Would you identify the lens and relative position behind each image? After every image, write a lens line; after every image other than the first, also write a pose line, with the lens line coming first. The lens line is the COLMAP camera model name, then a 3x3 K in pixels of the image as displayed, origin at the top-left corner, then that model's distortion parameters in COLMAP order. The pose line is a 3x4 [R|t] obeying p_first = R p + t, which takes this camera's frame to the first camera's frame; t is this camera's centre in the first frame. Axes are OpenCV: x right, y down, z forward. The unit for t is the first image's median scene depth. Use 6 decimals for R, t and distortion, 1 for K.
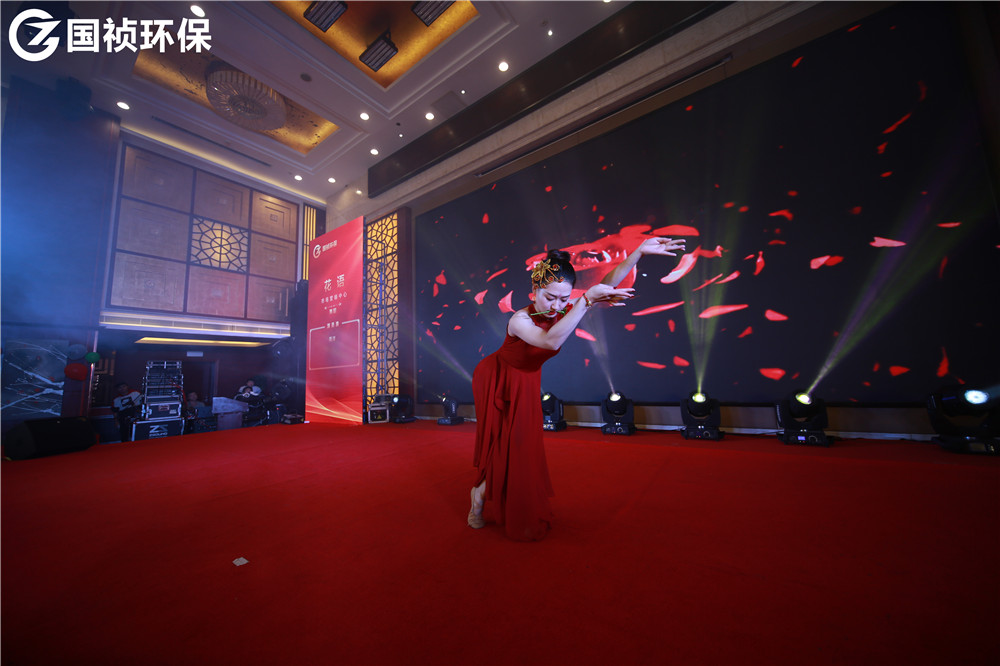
lens RADIAL K [[347.2, 0, 502.9], [0, 347.2, 331.1], [0, 0, 1]] dist [-0.004323, -0.000884]
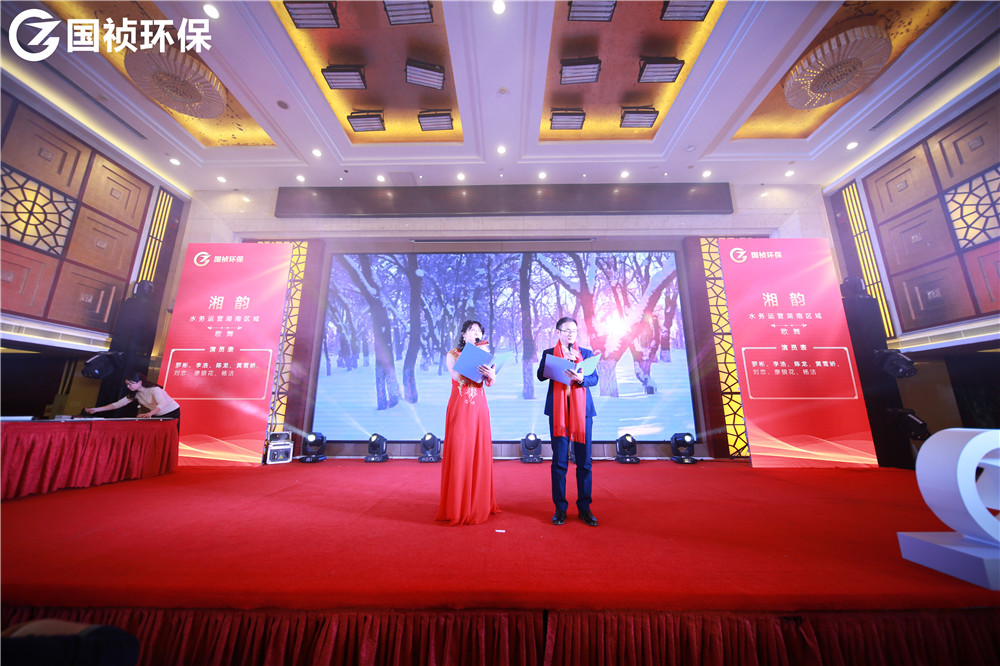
lens RADIAL K [[347.2, 0, 499.5], [0, 347.2, 331.0], [0, 0, 1]] dist [-0.004323, -0.000884]
pose [[0.825130, 0.172244, 0.538044, -0.360784], [-0.113148, 0.983477, -0.141320, -0.017933], [-0.553496, 0.055729, 0.830986, -0.102373]]
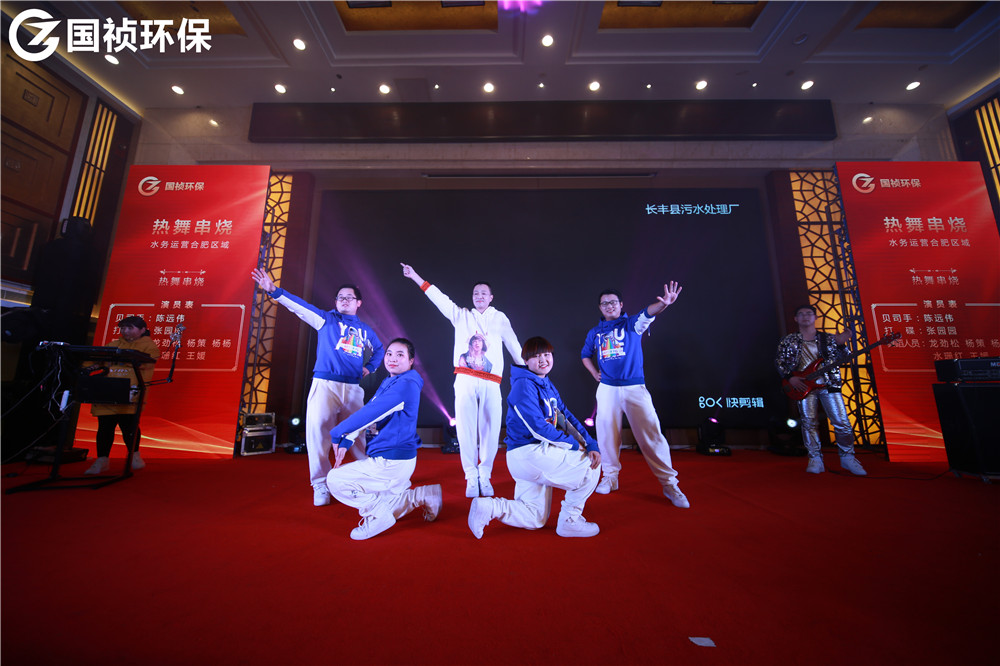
lens RADIAL K [[347.2, 0, 499.5], [0, 347.2, 331.2], [0, 0, 1]] dist [-0.004323, -0.000884]
pose [[0.822385, 0.146237, 0.549817, -0.315940], [-0.115957, 0.989199, -0.089659, 0.018029], [-0.556990, 0.009979, 0.830459, 0.113602]]
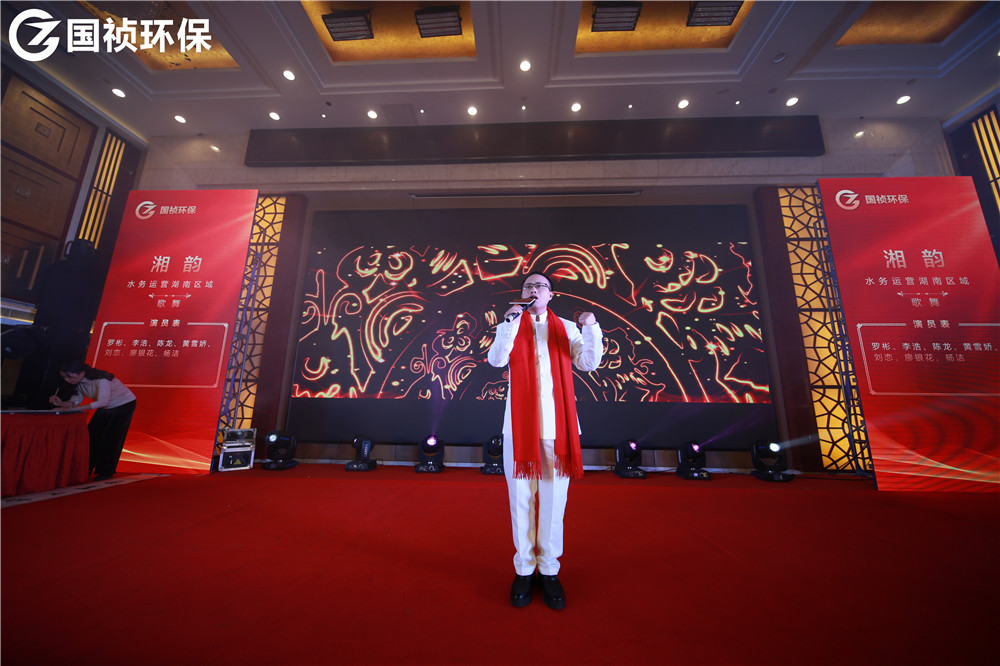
lens RADIAL K [[347.2, 0, 500.3], [0, 347.2, 331.6], [0, 0, 1]] dist [-0.004323, -0.000884]
pose [[0.841560, 0.166845, 0.513751, -0.261299], [-0.123276, 0.985325, -0.118059, -0.002000], [-0.525909, 0.036020, 0.849778, 0.074640]]
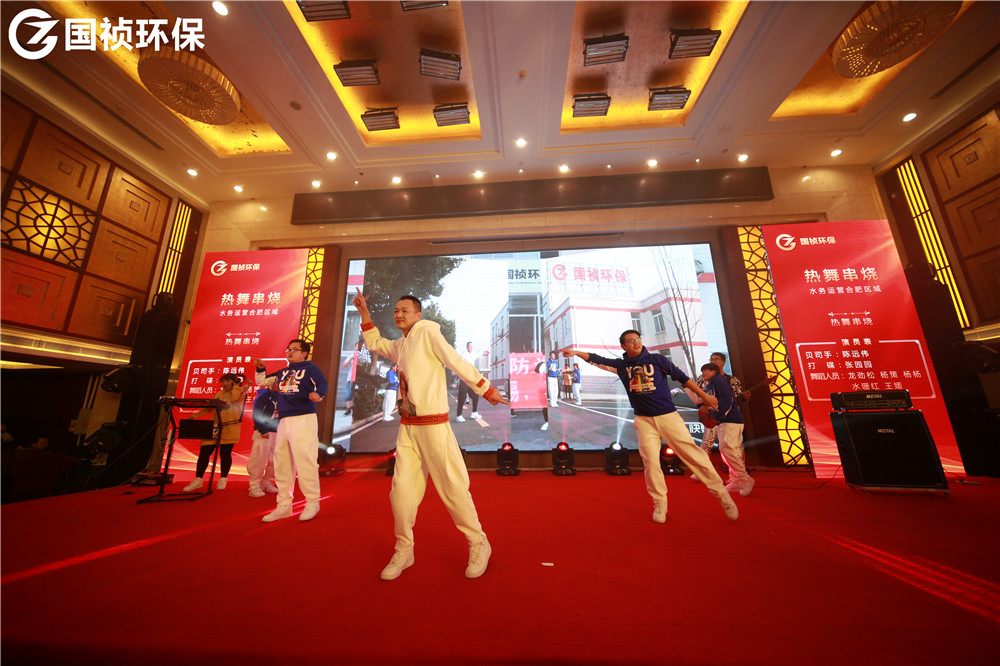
lens RADIAL K [[347.2, 0, 499.7], [0, 347.2, 330.8], [0, 0, 1]] dist [-0.004323, -0.000884]
pose [[0.854151, 0.159037, 0.495110, -0.347673], [-0.092927, 0.983442, -0.155583, -0.013886], [-0.511655, 0.086882, 0.854787, -0.048189]]
